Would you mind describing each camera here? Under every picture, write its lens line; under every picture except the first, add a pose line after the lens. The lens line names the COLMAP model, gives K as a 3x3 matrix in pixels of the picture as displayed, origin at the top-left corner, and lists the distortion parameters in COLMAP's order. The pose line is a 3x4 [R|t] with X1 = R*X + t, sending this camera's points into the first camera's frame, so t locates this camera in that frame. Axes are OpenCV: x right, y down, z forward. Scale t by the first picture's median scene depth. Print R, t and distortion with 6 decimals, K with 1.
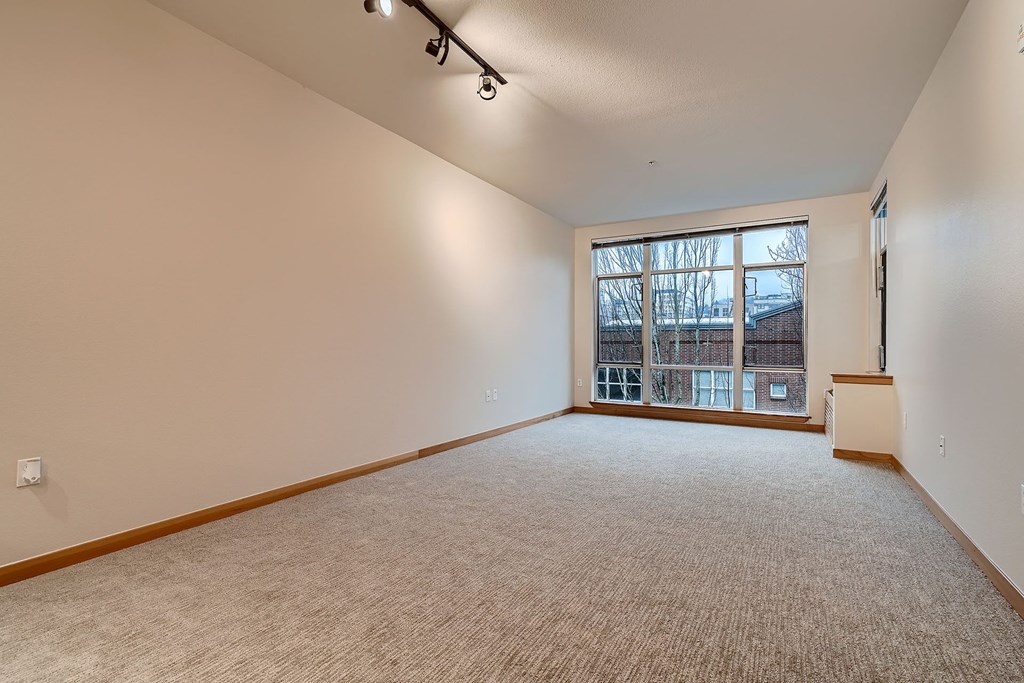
lens RADIAL K [[469.3, 0, 517.3], [0, 469.3, 340.3], [0, 0, 1]] dist [-0.011088, -0.000320]
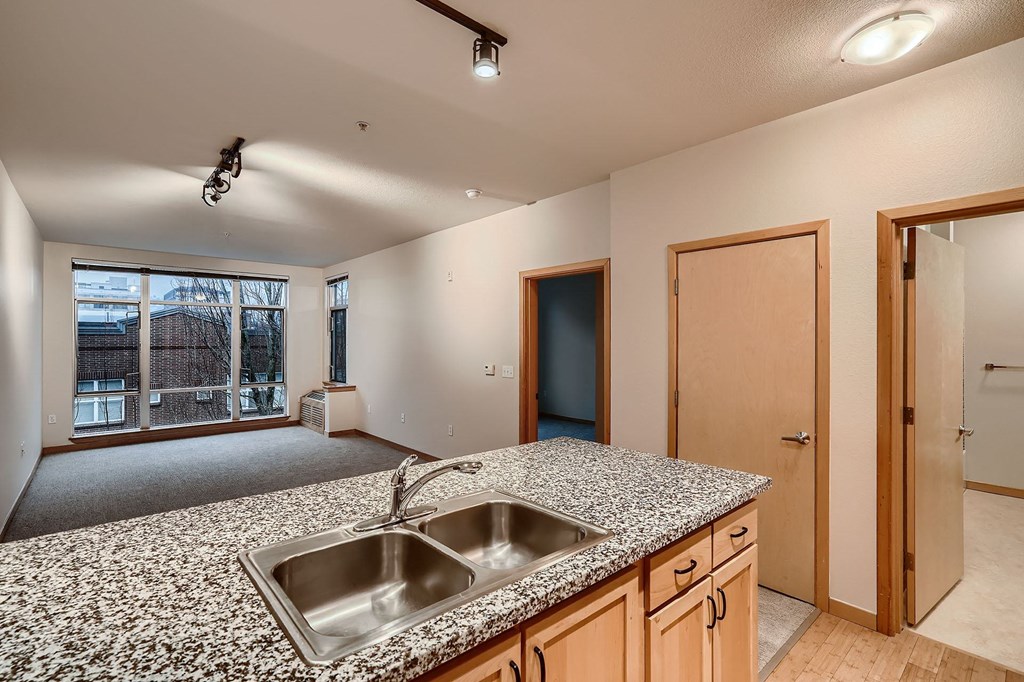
lens RADIAL K [[469.3, 0, 517.3], [0, 469.3, 339.8], [0, 0, 1]] dist [-0.011088, -0.000320]
pose [[0.324702, -0.006284, 0.945795, -0.471196], [-0.004681, 0.999955, 0.008252, -0.080293], [-0.945805, -0.007107, 0.324658, -0.123966]]
